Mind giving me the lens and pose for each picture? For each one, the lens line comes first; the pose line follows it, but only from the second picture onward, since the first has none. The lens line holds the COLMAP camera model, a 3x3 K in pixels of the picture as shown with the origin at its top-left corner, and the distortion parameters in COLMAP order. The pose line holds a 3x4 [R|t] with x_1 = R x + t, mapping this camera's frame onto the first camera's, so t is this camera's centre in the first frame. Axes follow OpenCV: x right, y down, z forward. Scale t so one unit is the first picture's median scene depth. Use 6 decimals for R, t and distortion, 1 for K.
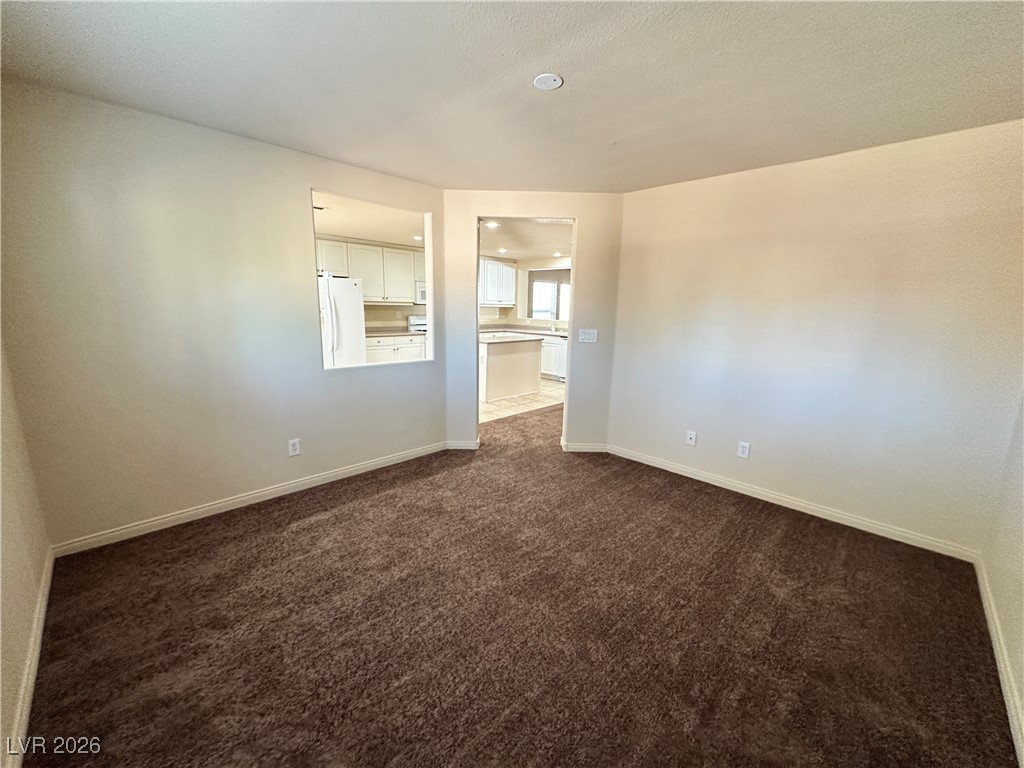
lens RADIAL K [[406.7, 0, 511.1], [0, 406.7, 387.7], [0, 0, 1]] dist [-0.003821, 0.000802]
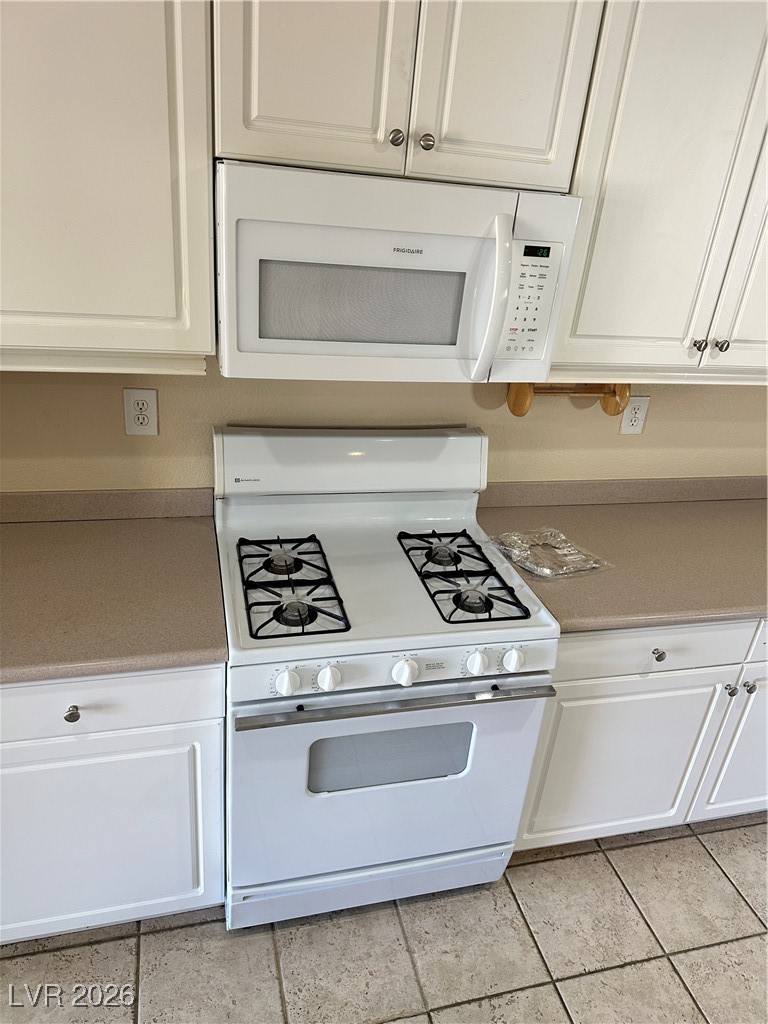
lens RADIAL K [[703.7, 0, 376.4], [0, 703.7, 515.5], [0, 0, 1]] dist [0.041179, 0.001183]
pose [[0.860346, 0.262625, -0.436845, -0.083578], [-0.165066, 0.954414, 0.248689, -0.197124], [0.482243, -0.141850, 0.864477, 0.737050]]
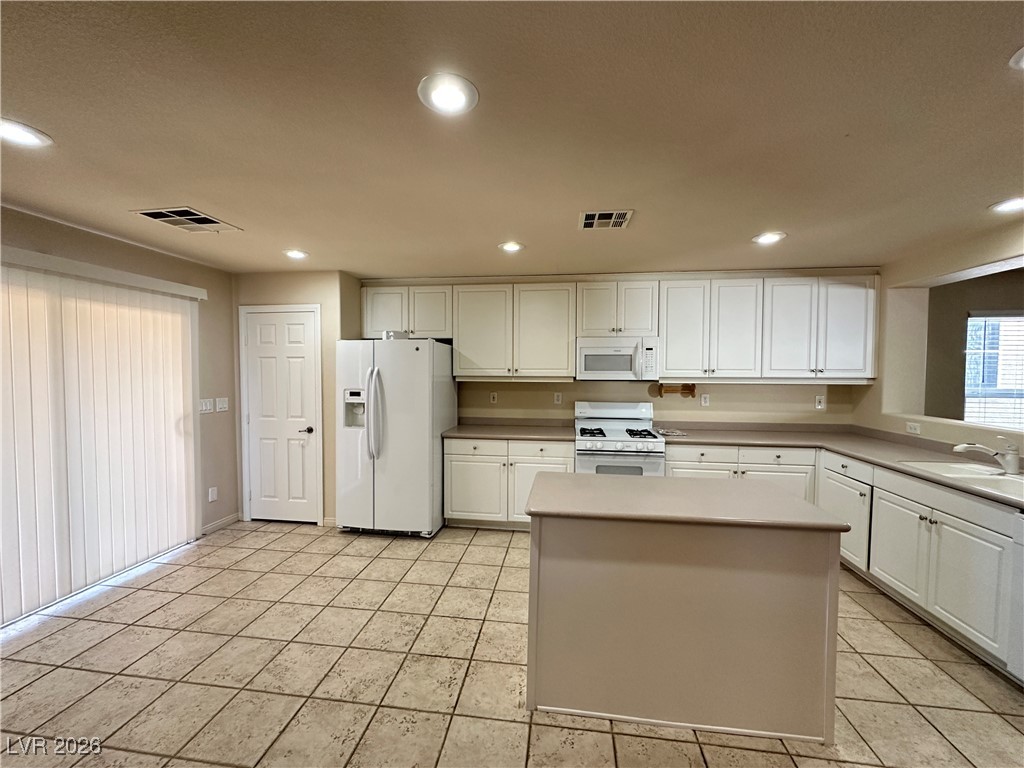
lens RADIAL K [[406.7, 0, 513.0], [0, 406.7, 384.7], [0, 0, 1]] dist [-0.003821, 0.000802]
pose [[0.608846, 0.007230, -0.793255, 0.115650], [-0.150027, 0.982963, -0.106191, -0.115816], [0.778972, 0.183664, 0.599558, 0.547245]]
